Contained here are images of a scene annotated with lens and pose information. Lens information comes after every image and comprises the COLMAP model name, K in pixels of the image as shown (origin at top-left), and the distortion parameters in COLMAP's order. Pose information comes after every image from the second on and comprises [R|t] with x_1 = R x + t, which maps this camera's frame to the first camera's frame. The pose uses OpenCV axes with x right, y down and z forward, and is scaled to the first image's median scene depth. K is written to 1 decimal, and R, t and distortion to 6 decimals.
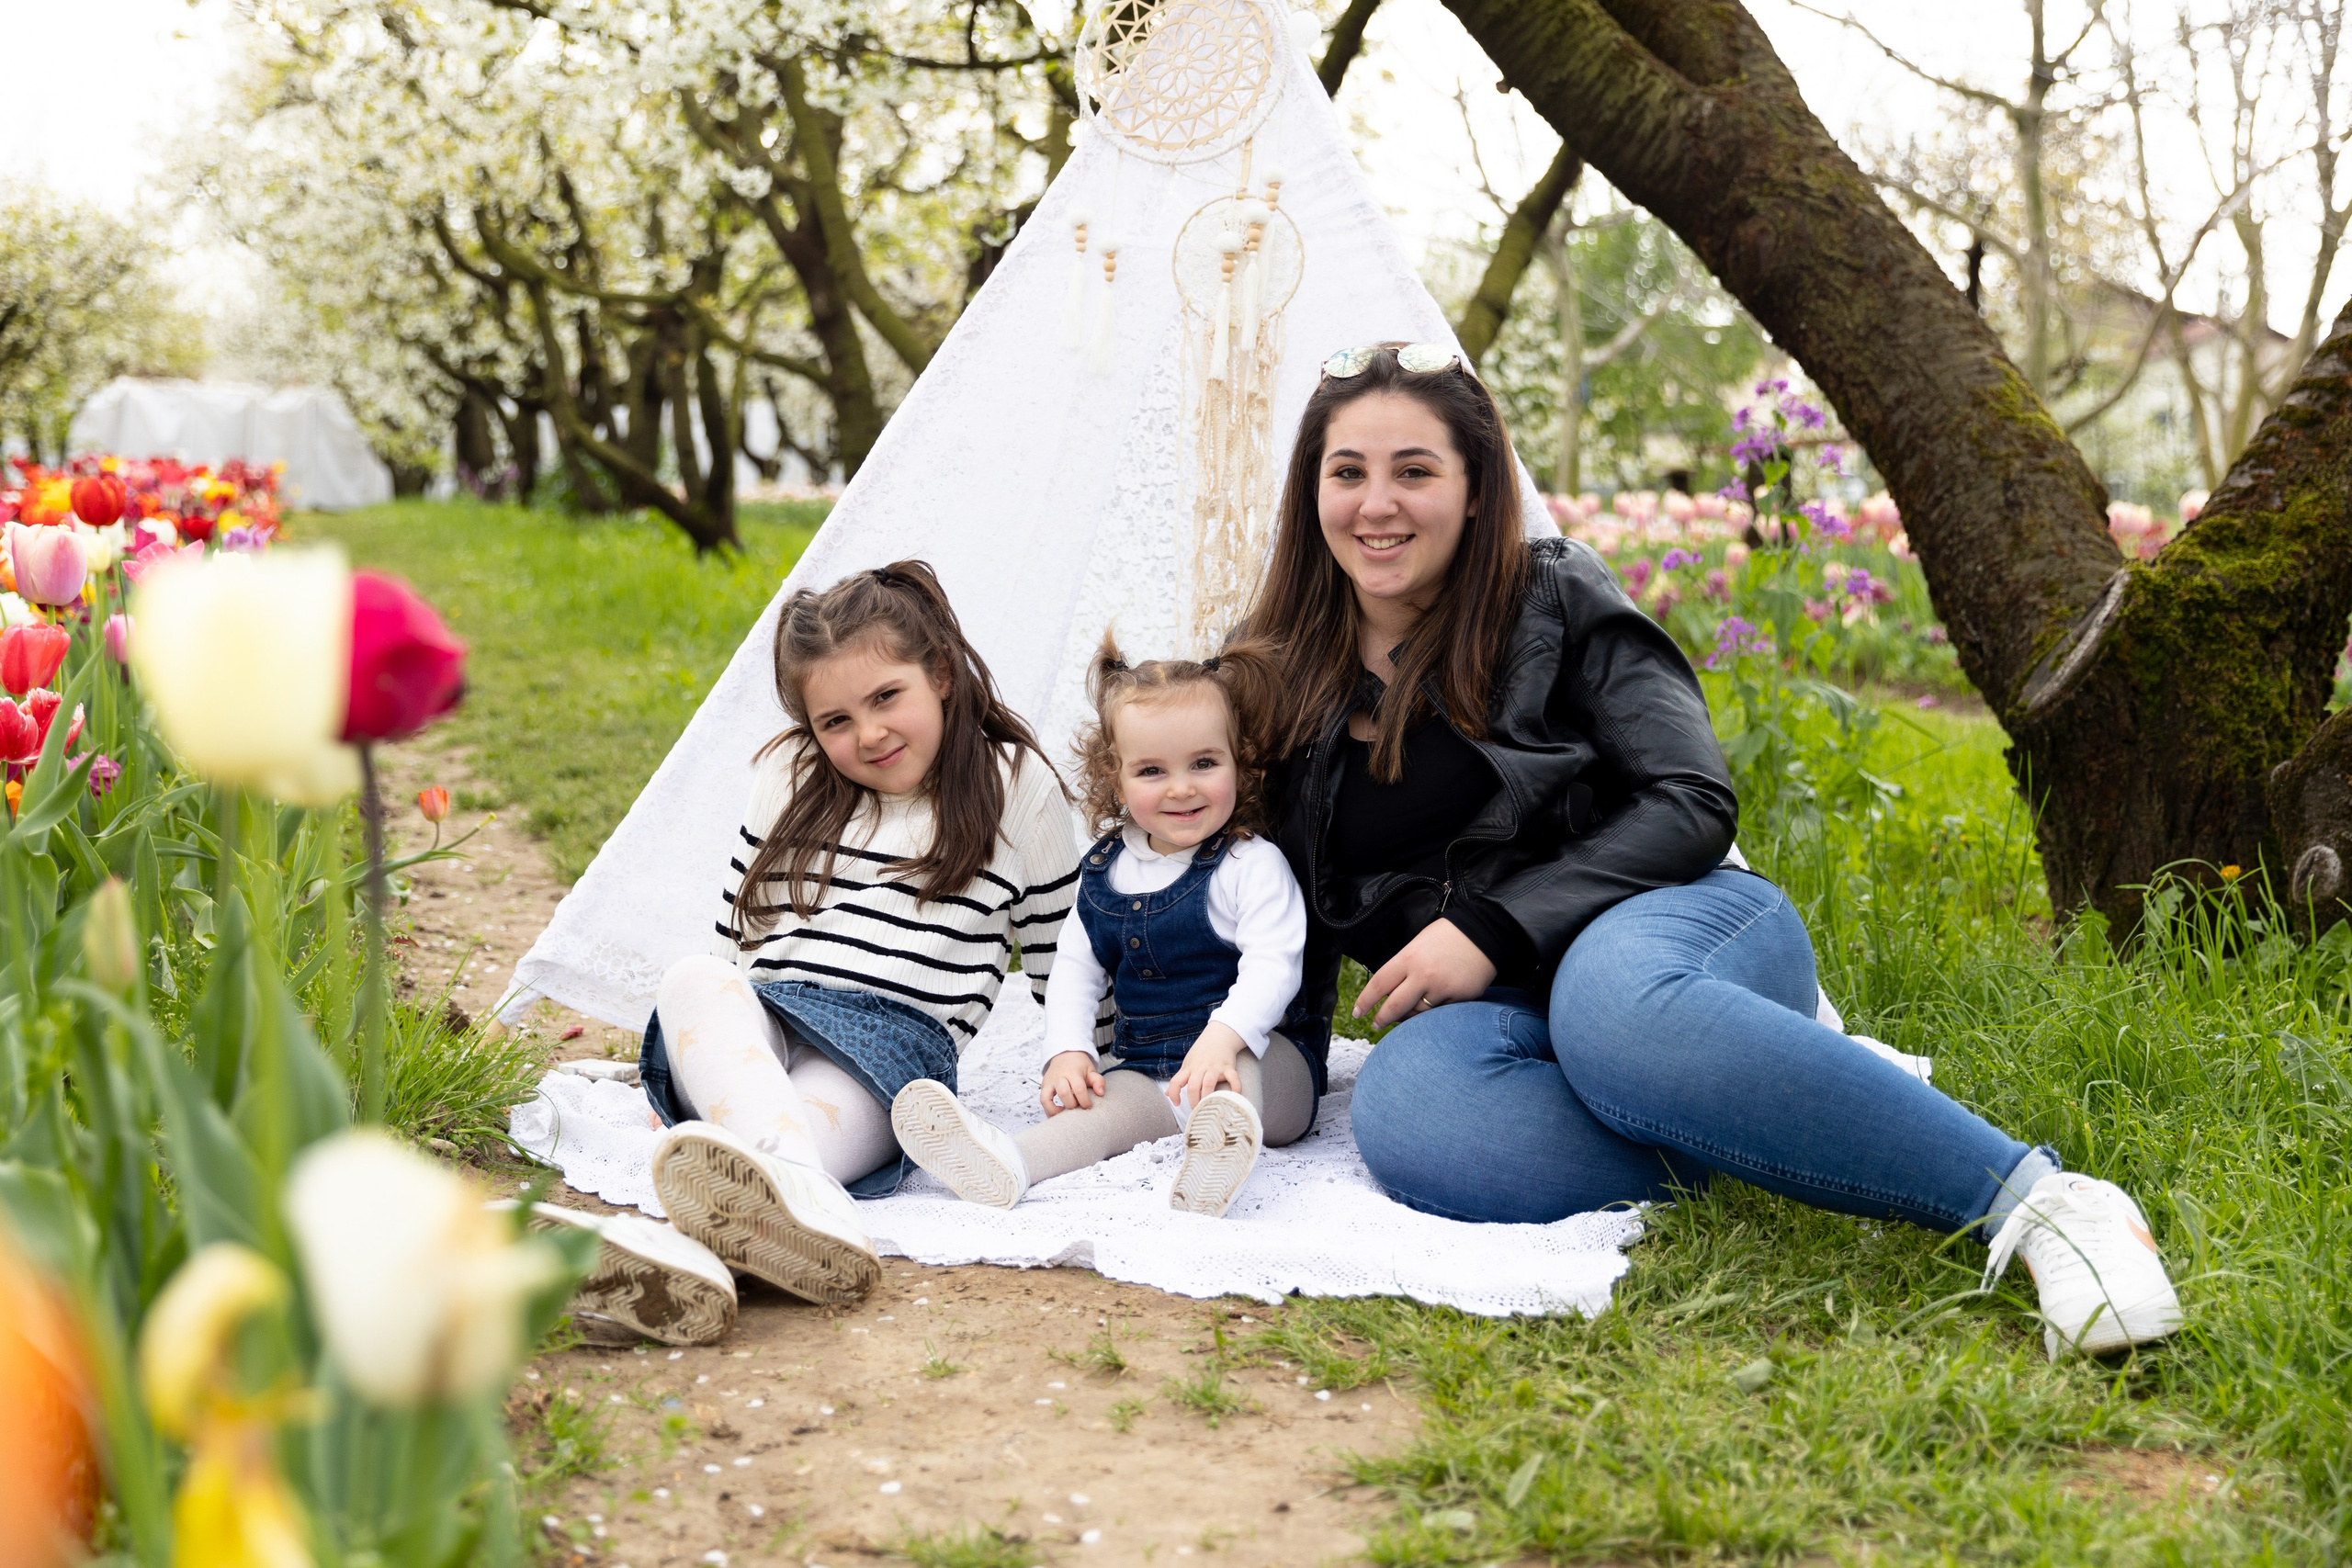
lens RADIAL K [[2810.5, 0, 1198.7], [0, 2810.5, 706.1], [0, 0, 1]] dist [-0.002050, 0.044584]
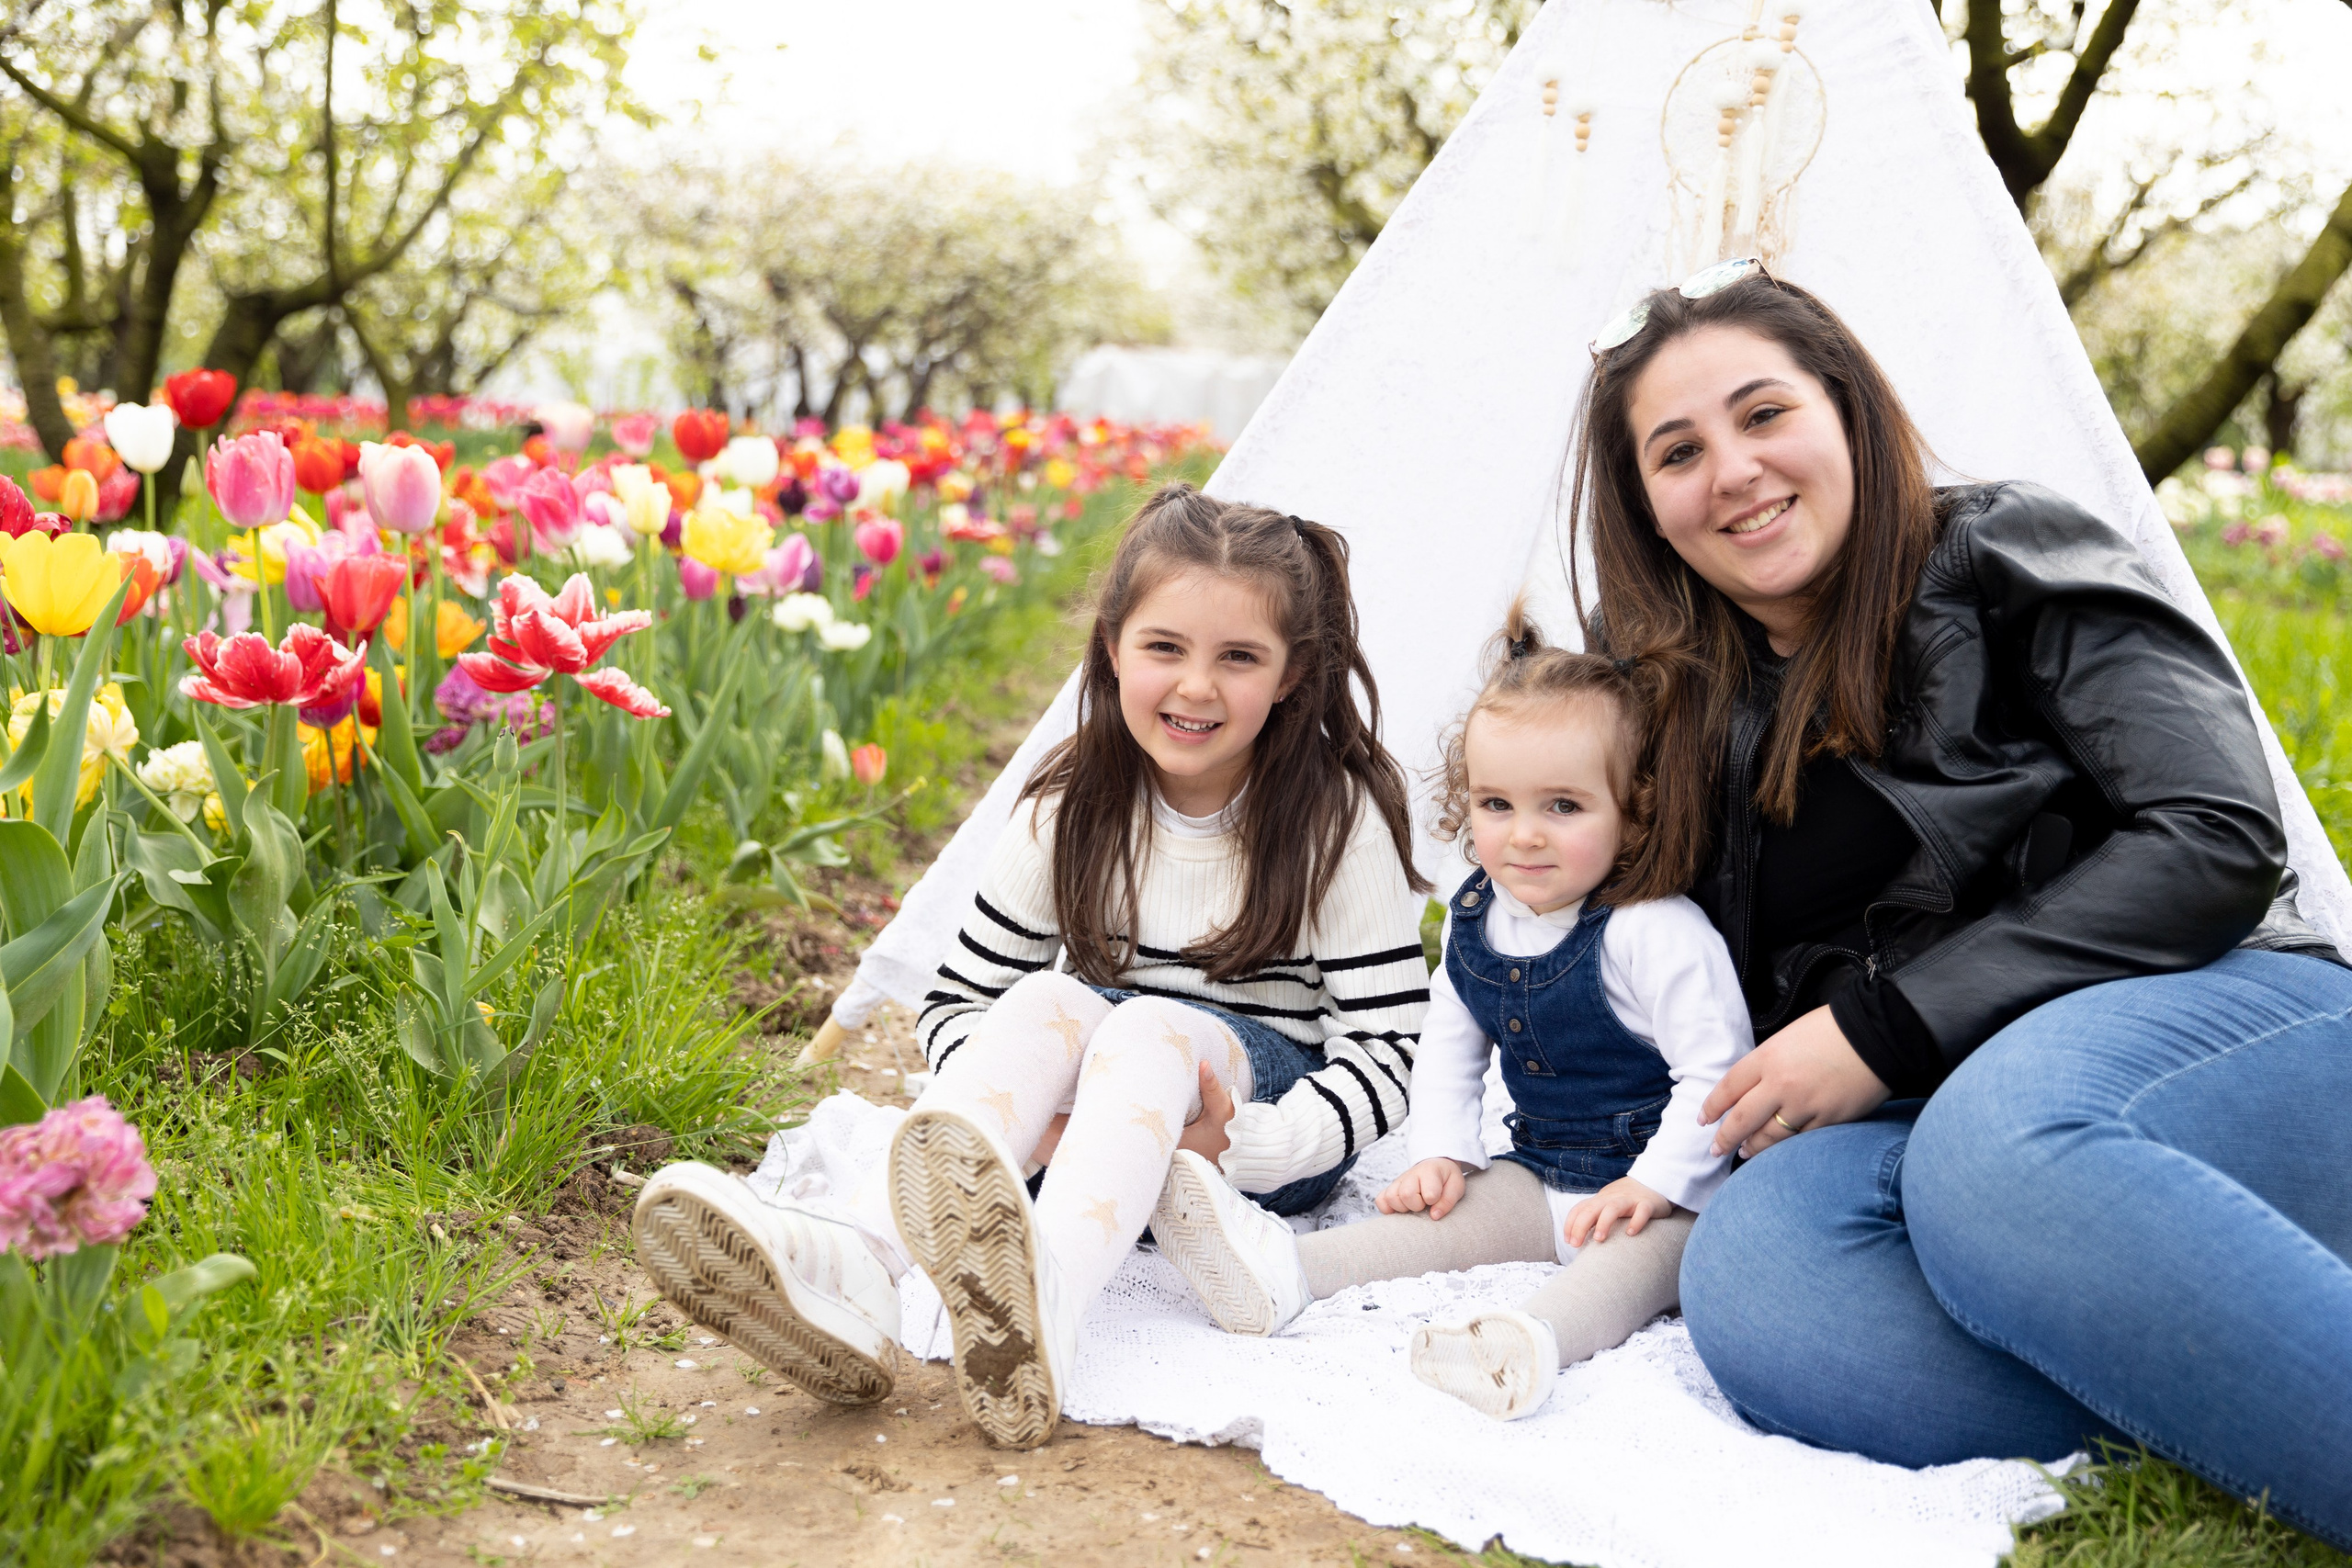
lens RADIAL K [[2670.0, 0, 1212.5], [0, 2670.0, 719.6], [0, 0, 1]] dist [0.005010, -0.039671]
pose [[0.942593, 0.040497, -0.331480, 0.100272], [-0.033140, 0.999064, 0.027818, -0.006395], [0.332296, -0.015236, 0.943052, 0.197402]]
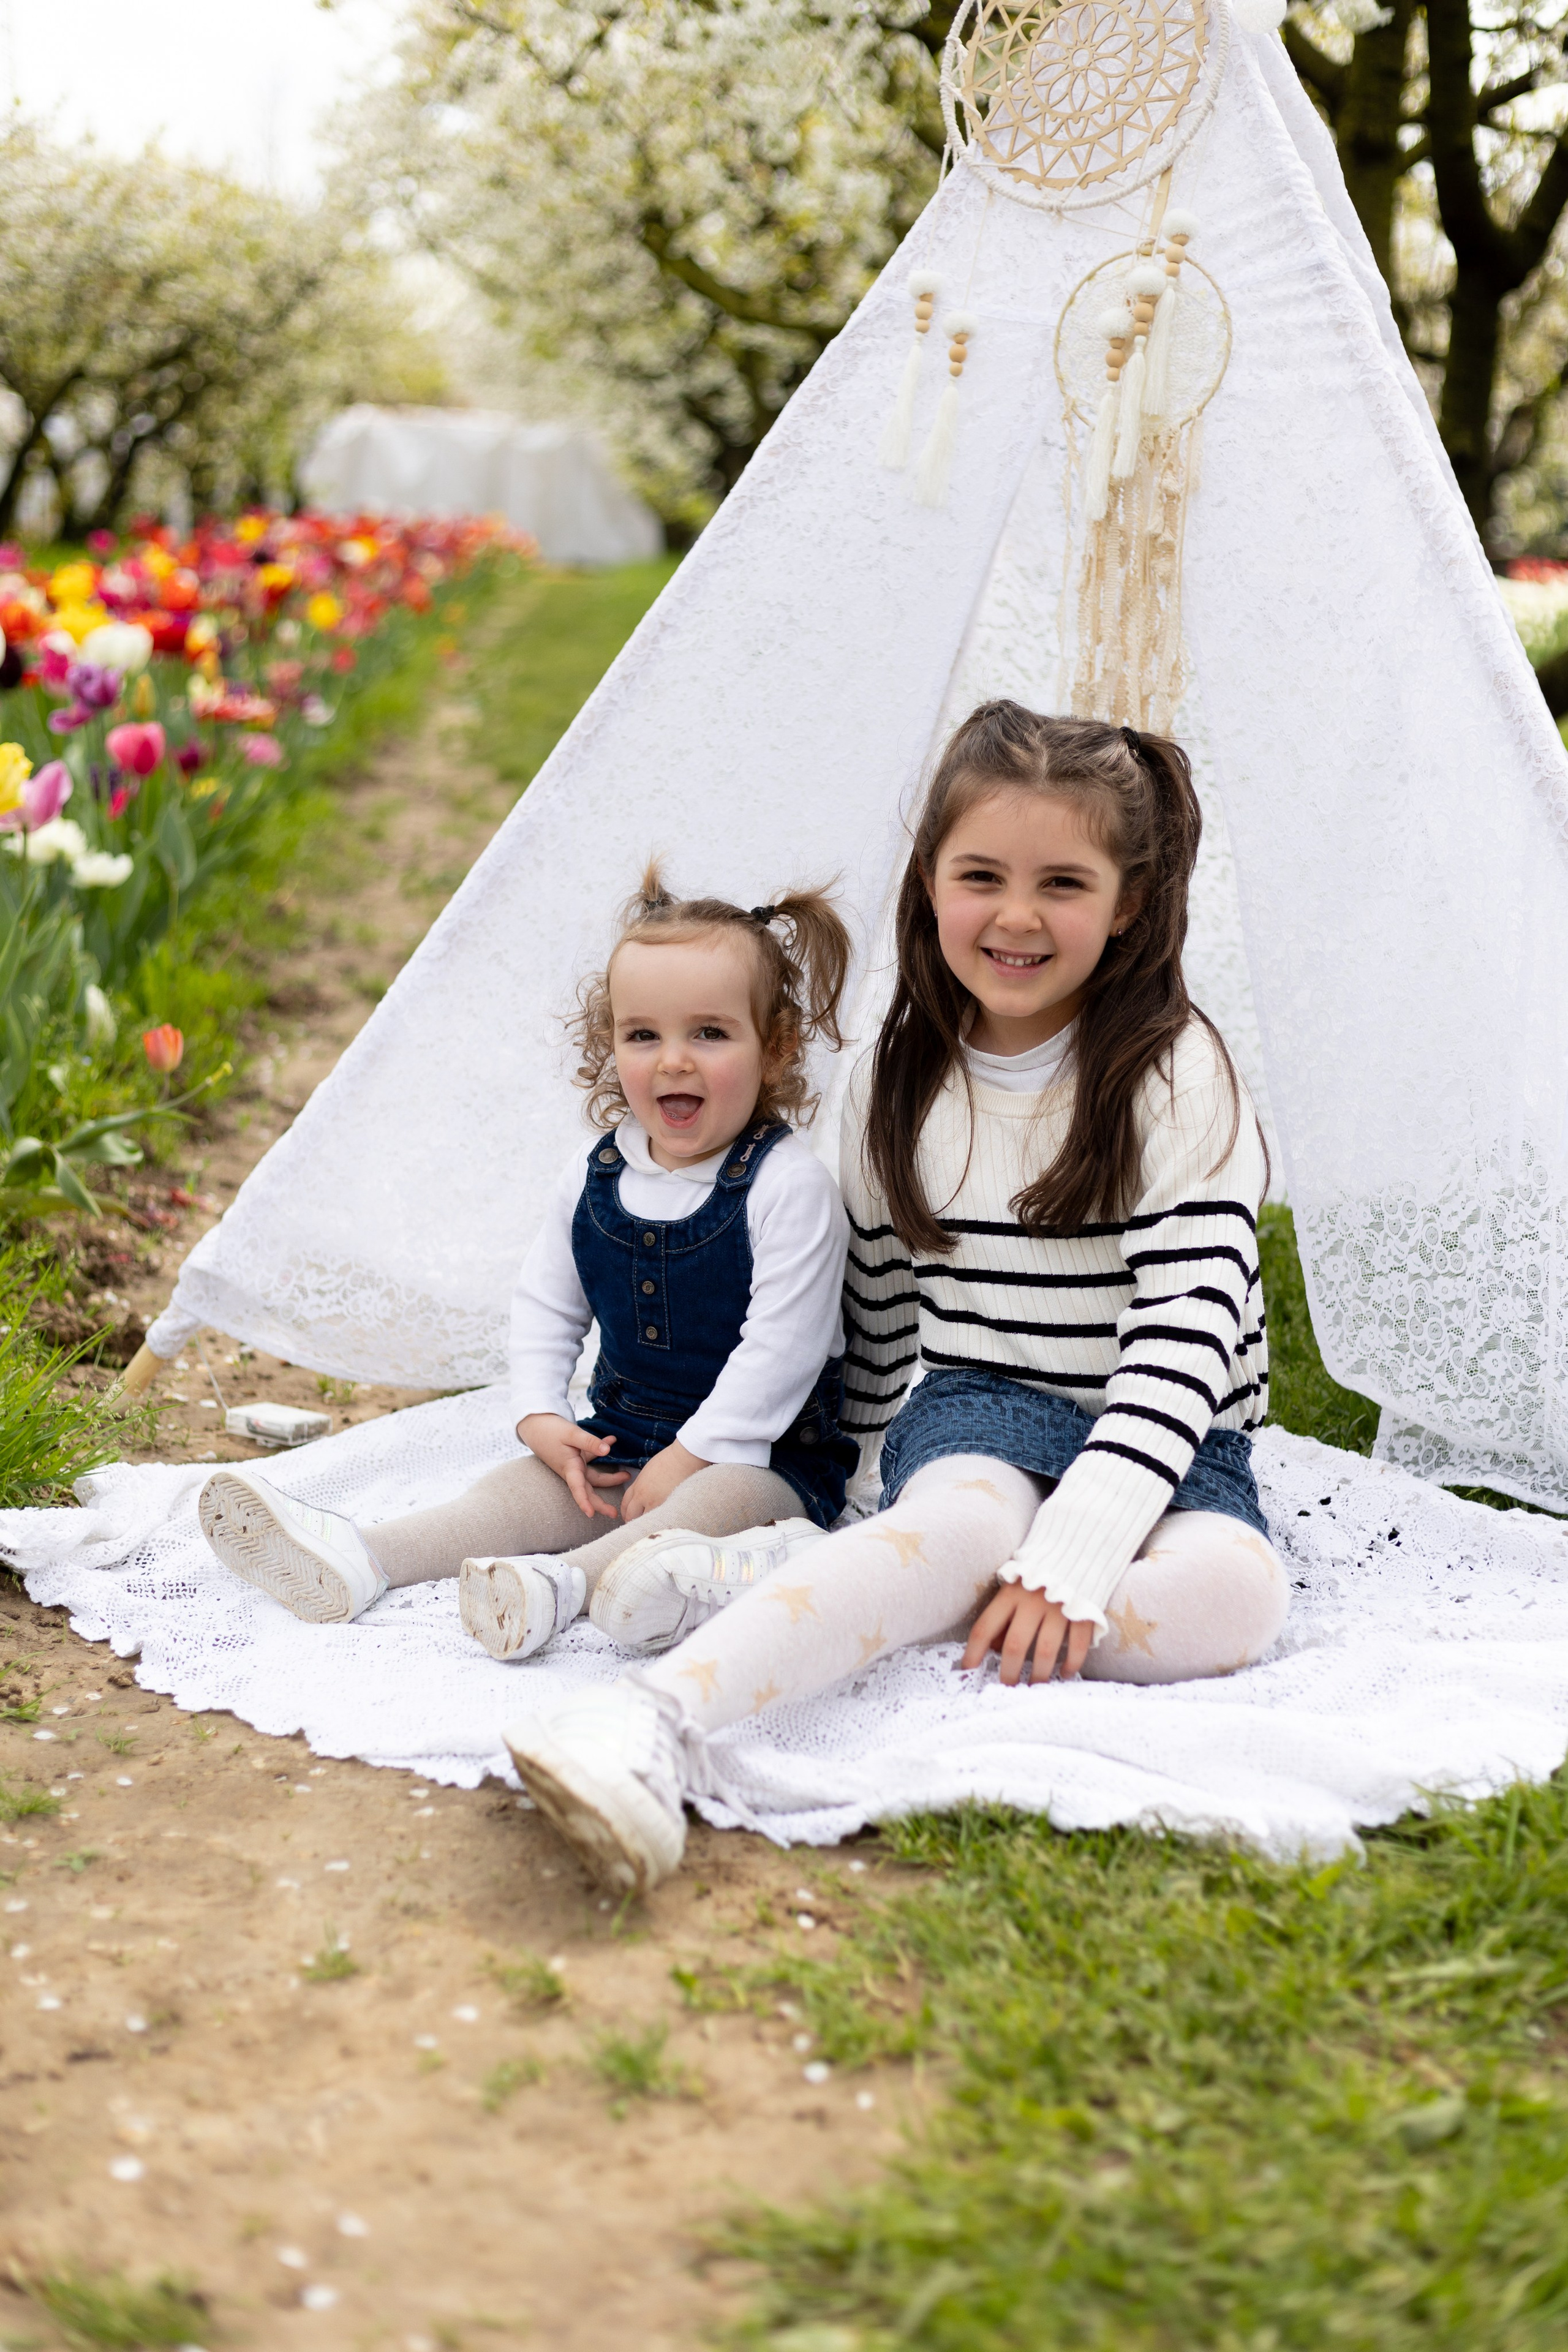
lens RADIAL K [[3424.8, 0, 820.0], [0, 3424.8, 1169.9], [0, 0, 1]] dist [-0.002522, 0.013953]
pose [[0.969411, 0.051631, -0.239953, 0.119221], [-0.025972, 0.993714, 0.108894, -0.035230], [0.244067, -0.099331, 0.964658, 0.101509]]
